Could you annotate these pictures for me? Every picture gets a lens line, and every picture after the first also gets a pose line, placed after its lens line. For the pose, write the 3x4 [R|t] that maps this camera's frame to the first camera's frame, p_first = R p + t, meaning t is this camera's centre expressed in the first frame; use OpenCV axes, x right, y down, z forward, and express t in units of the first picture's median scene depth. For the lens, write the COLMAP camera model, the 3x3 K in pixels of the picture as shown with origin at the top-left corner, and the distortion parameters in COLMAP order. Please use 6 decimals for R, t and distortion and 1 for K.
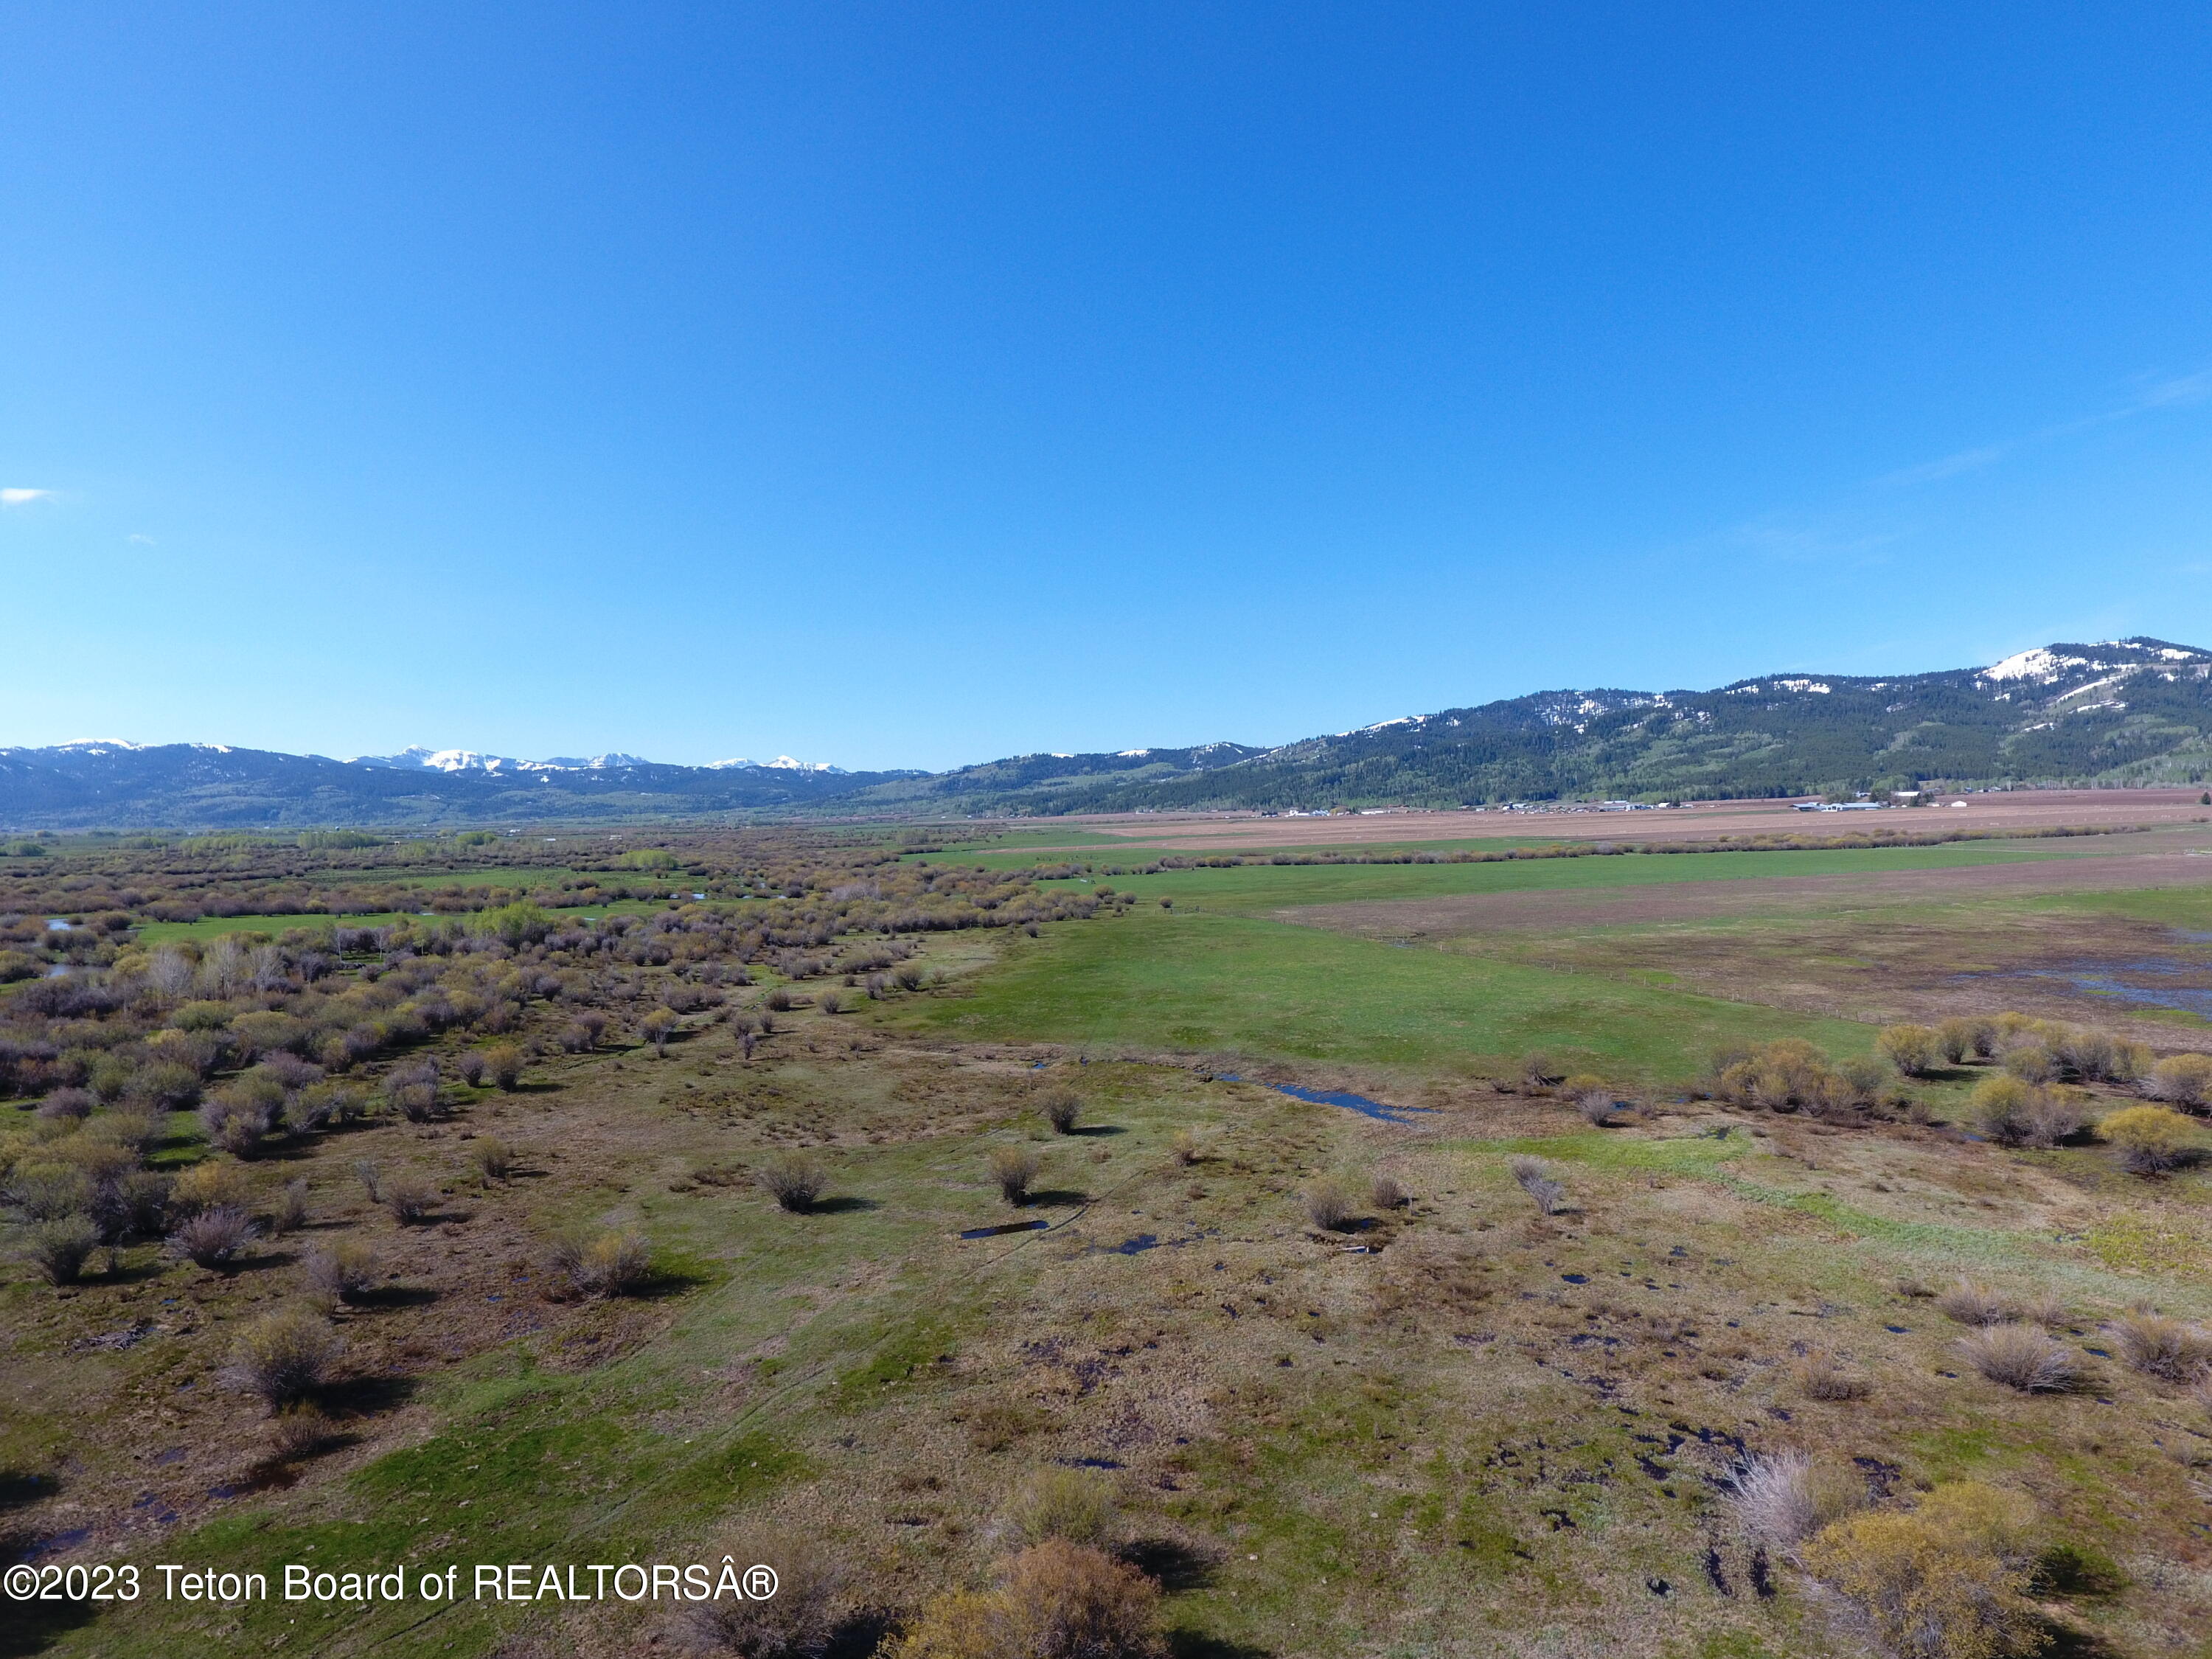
lens RADIAL K [[1292.6, 0, 1121.9], [0, 1292.6, 814.7], [0, 0, 1]] dist [-0.003553, -0.000190]
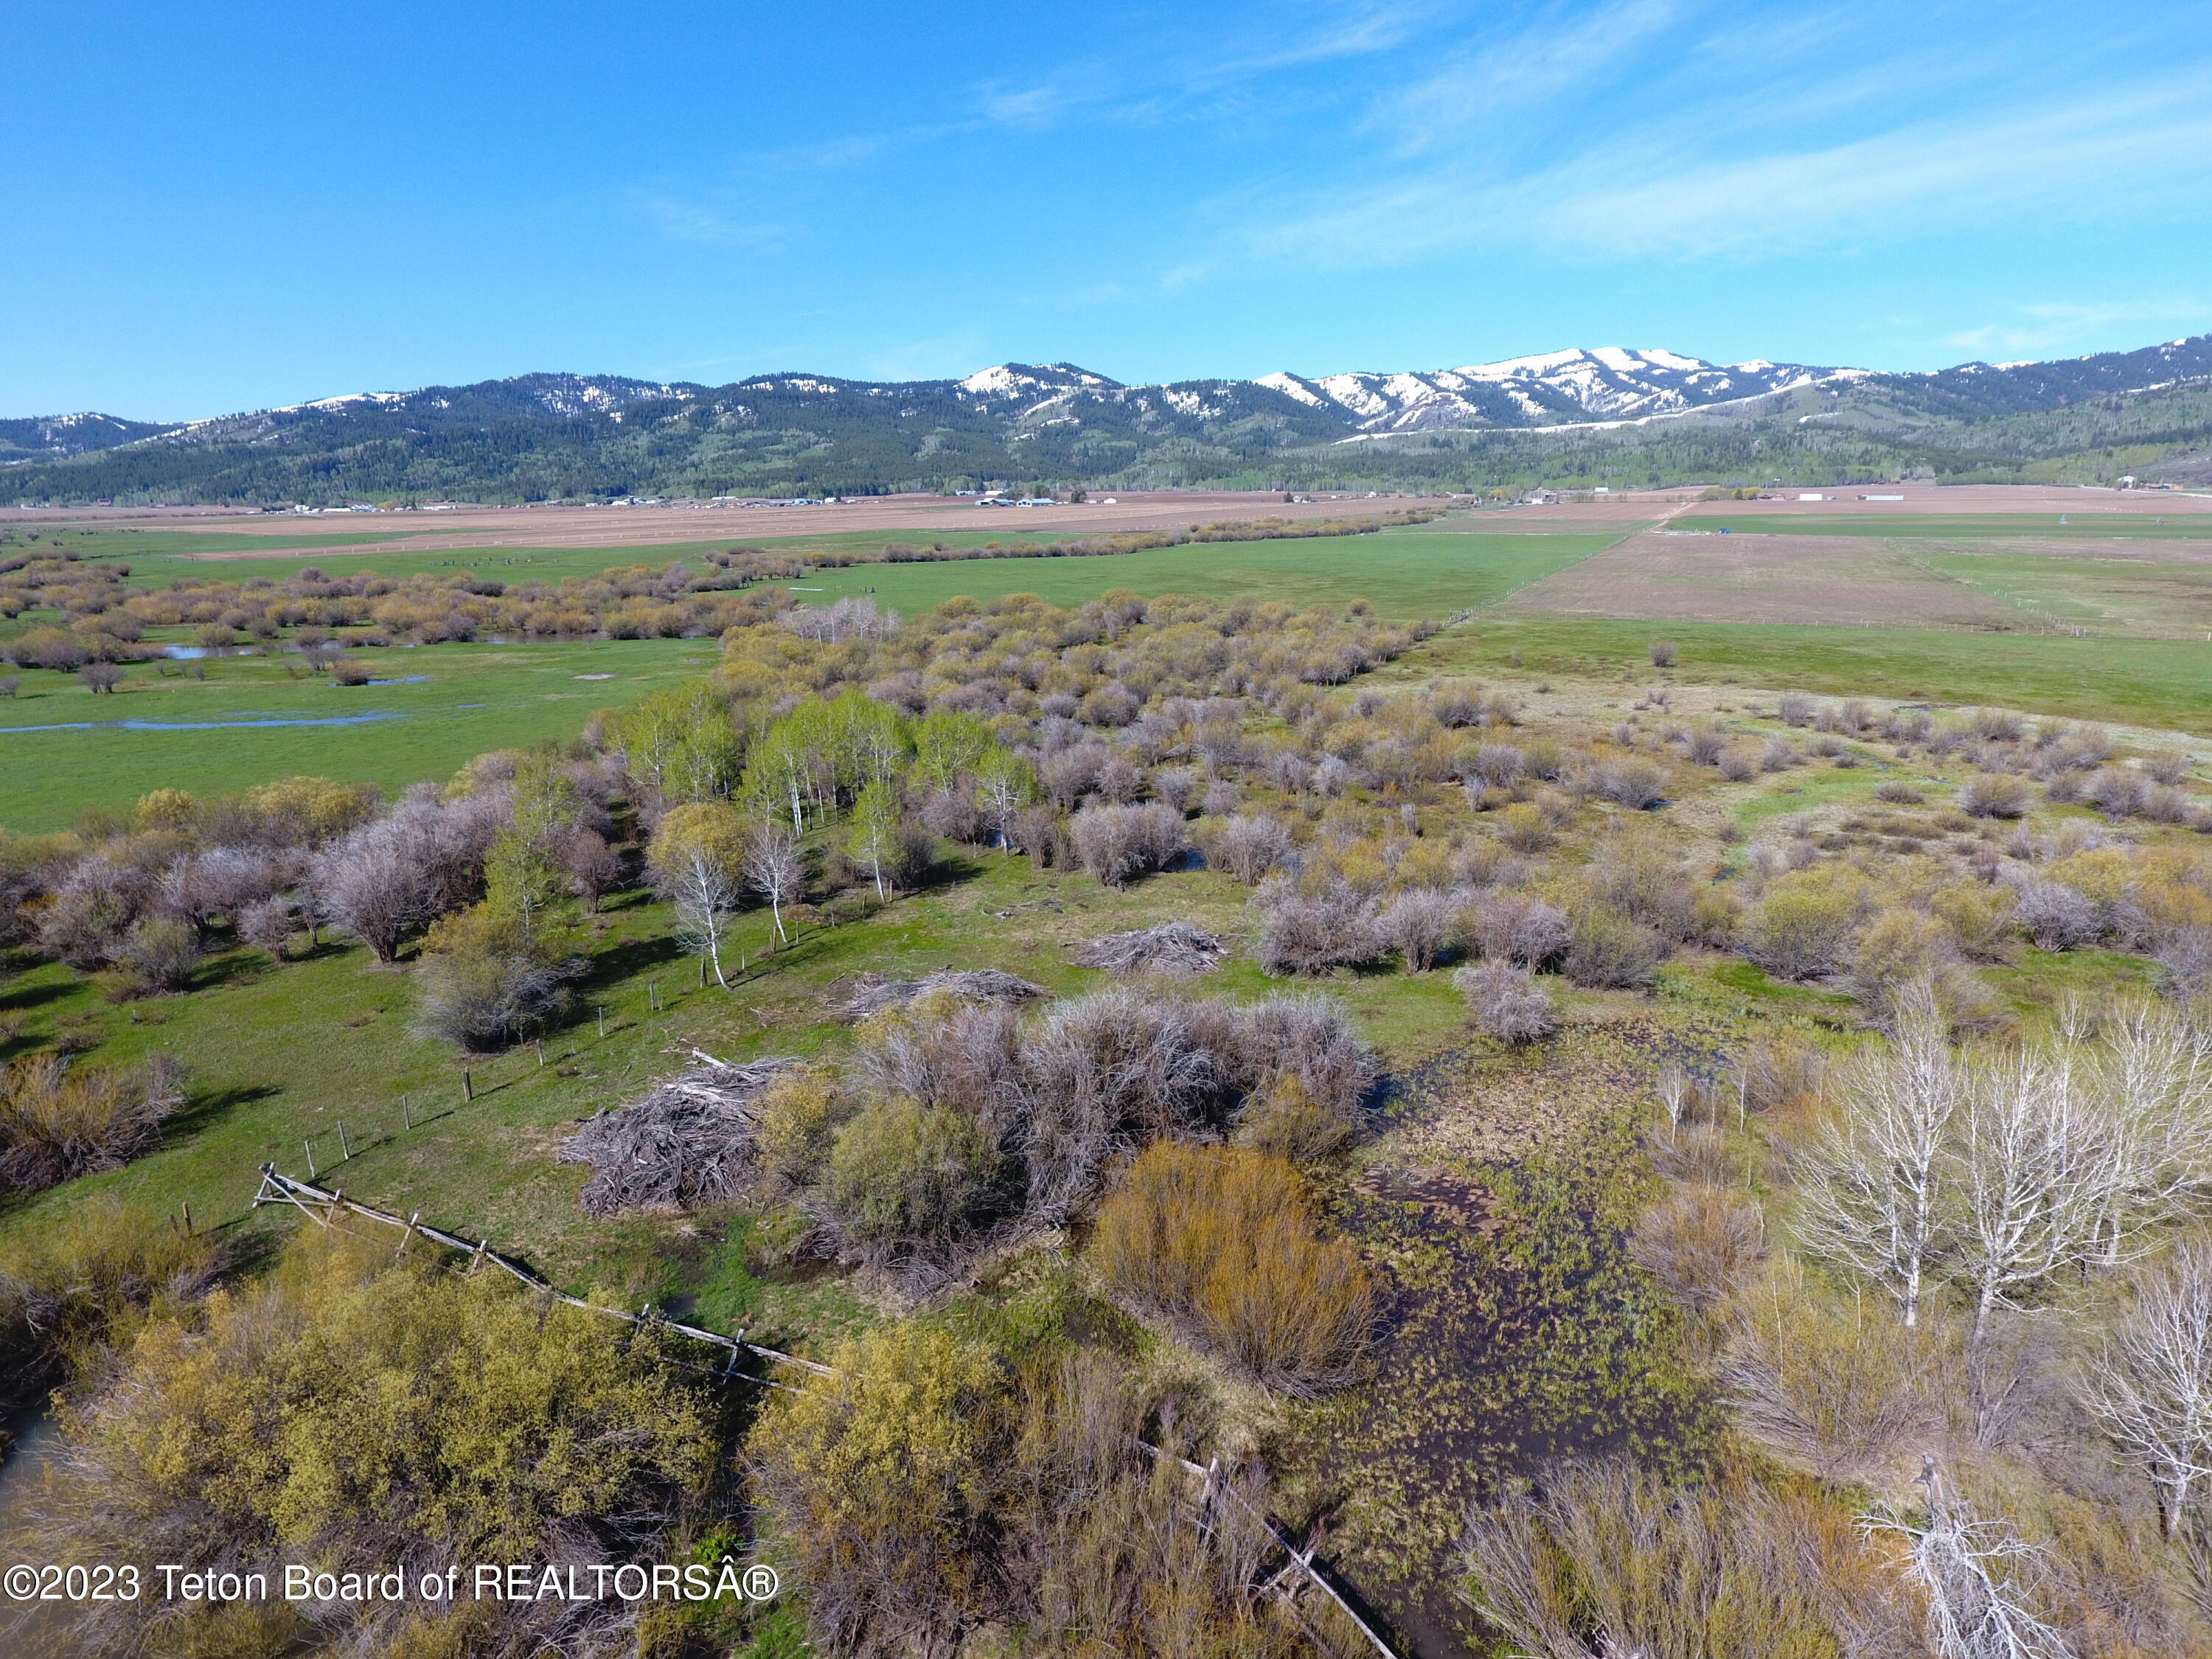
lens RADIAL K [[1292.6, 0, 1121.9], [0, 1292.6, 814.7], [0, 0, 1]] dist [-0.003553, -0.000190]
pose [[0.721188, -0.153421, 0.675536, -0.270218], [-0.002662, 0.974546, 0.224172, 0.011031], [-0.692734, -0.163469, 0.702423, 0.300836]]
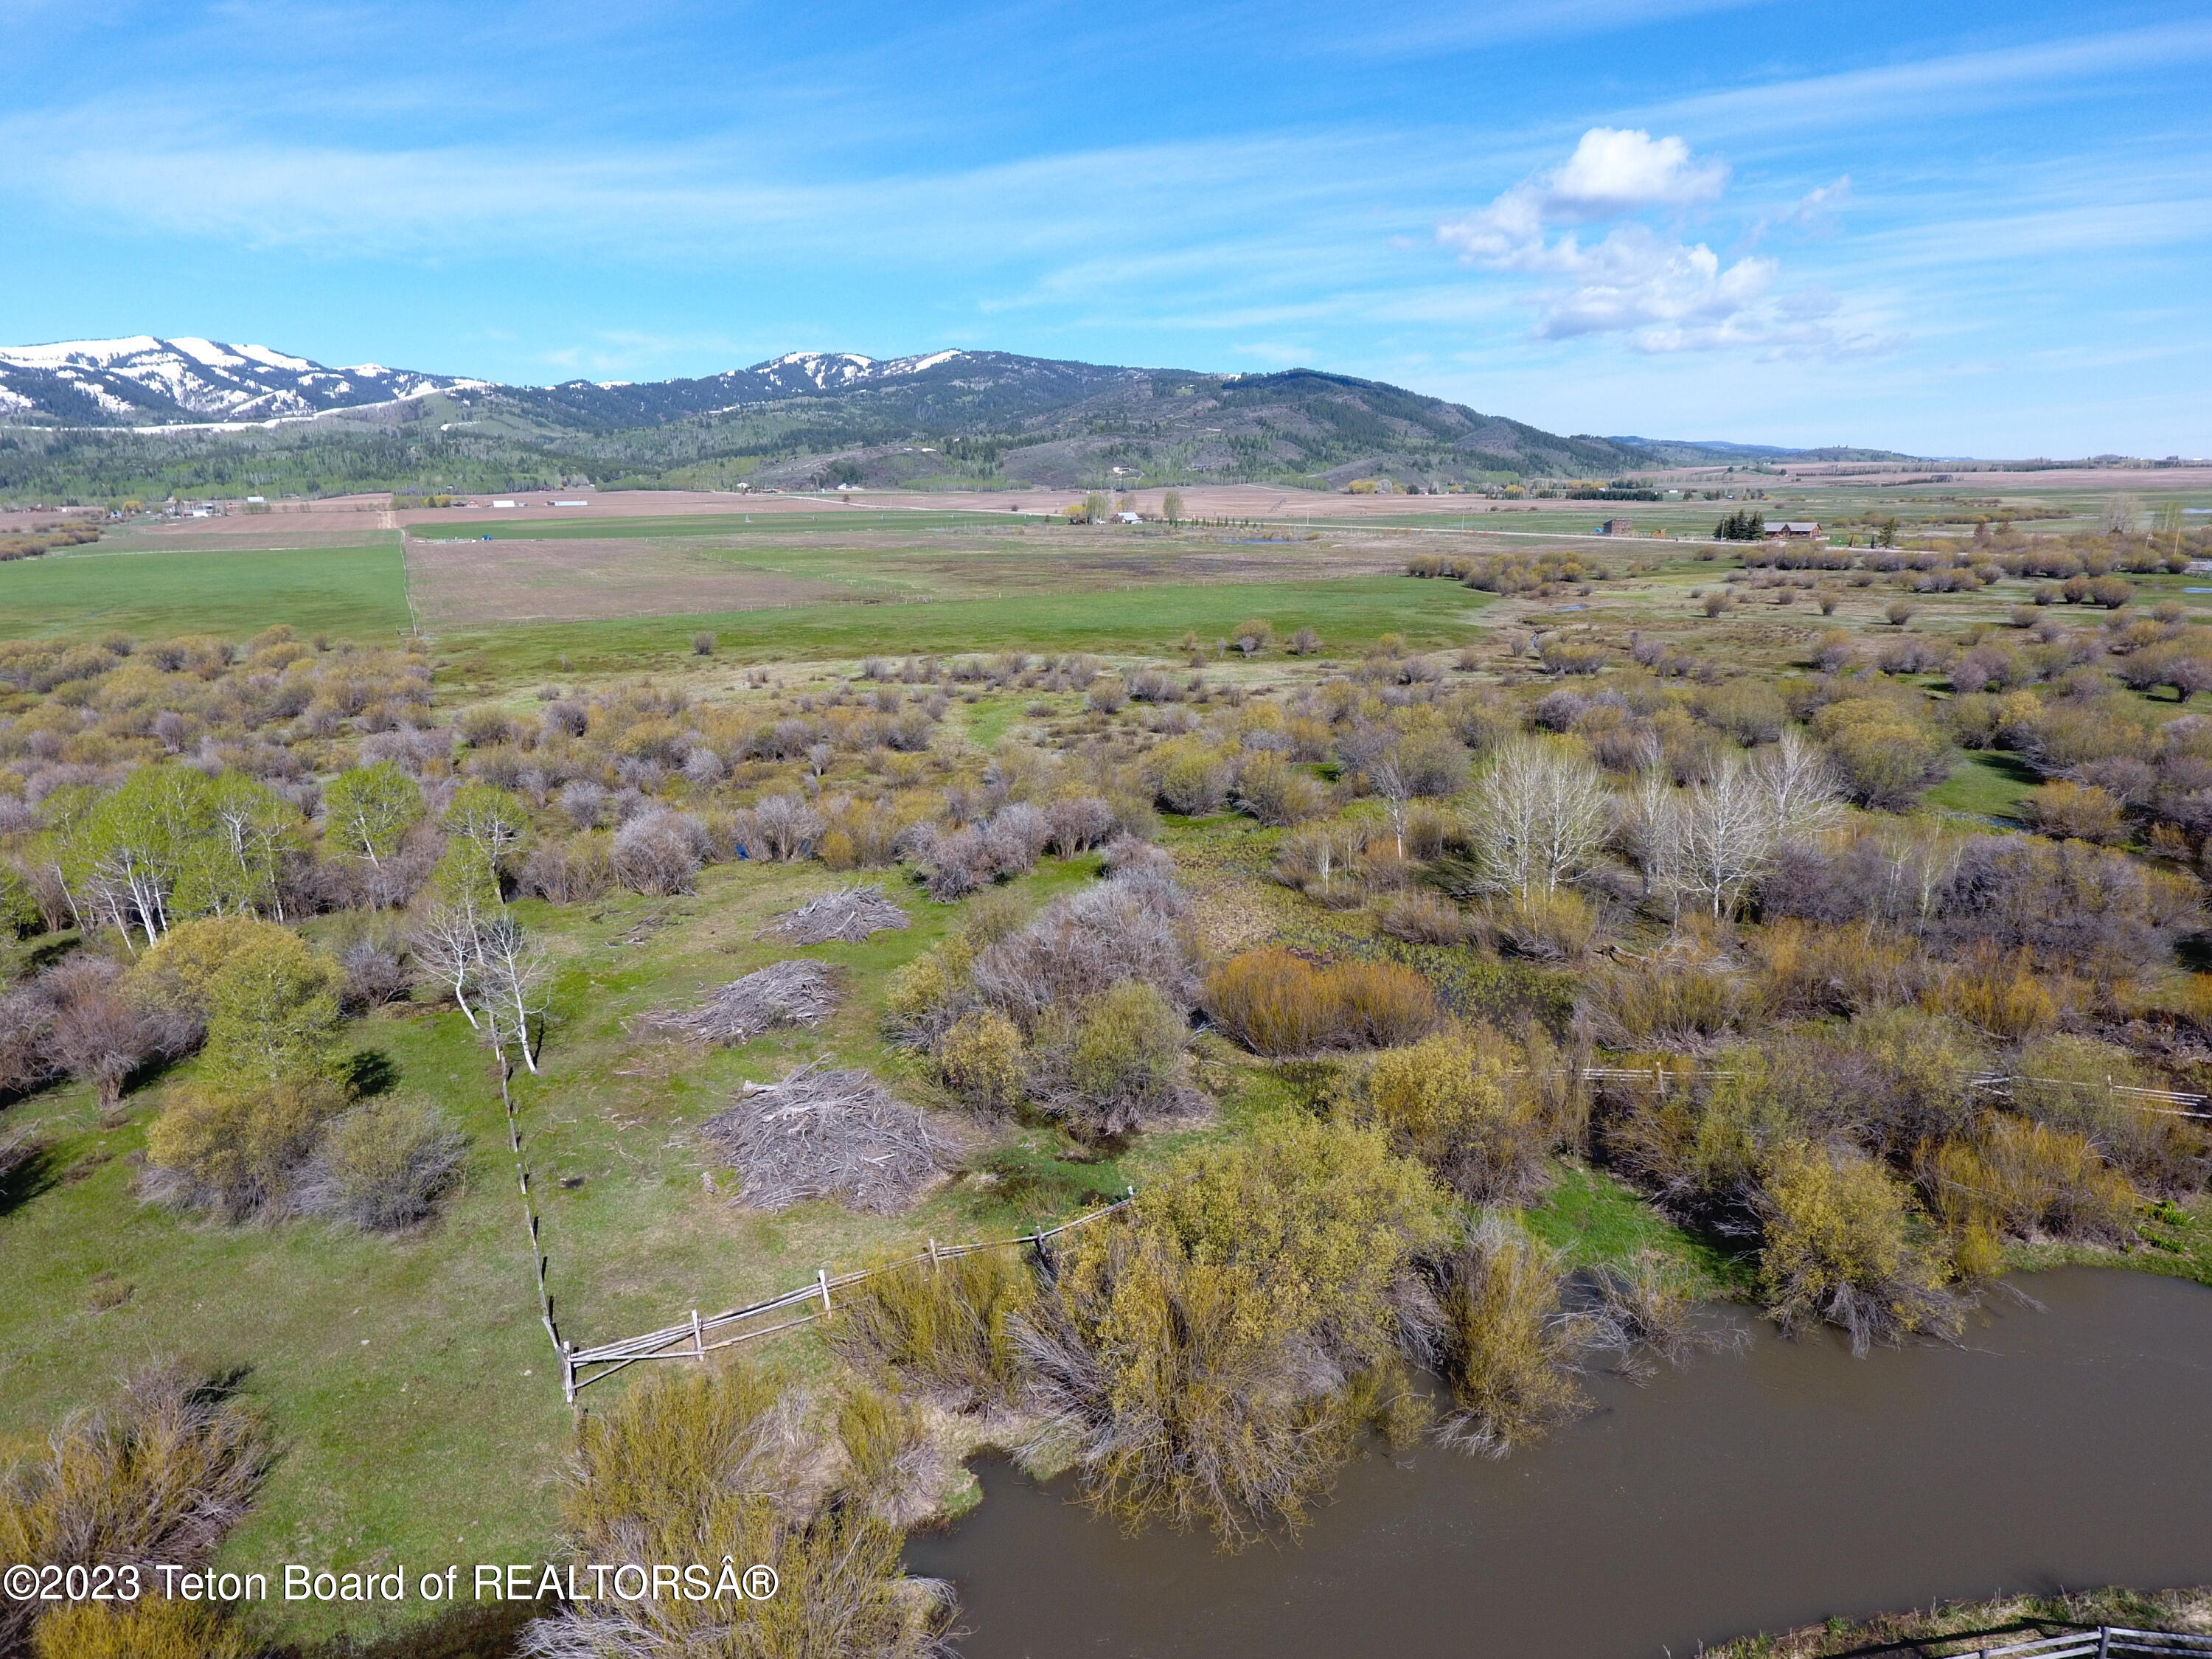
lens RADIAL K [[1293.4, 0, 1122.1], [0, 1293.4, 812.5], [0, 0, 1]] dist [-0.004105, 0.000453]
pose [[-0.139222, -0.222301, 0.964987, -0.307939], [0.023751, 0.973447, 0.227677, 0.010850], [-0.989976, 0.054617, -0.130245, 0.356198]]
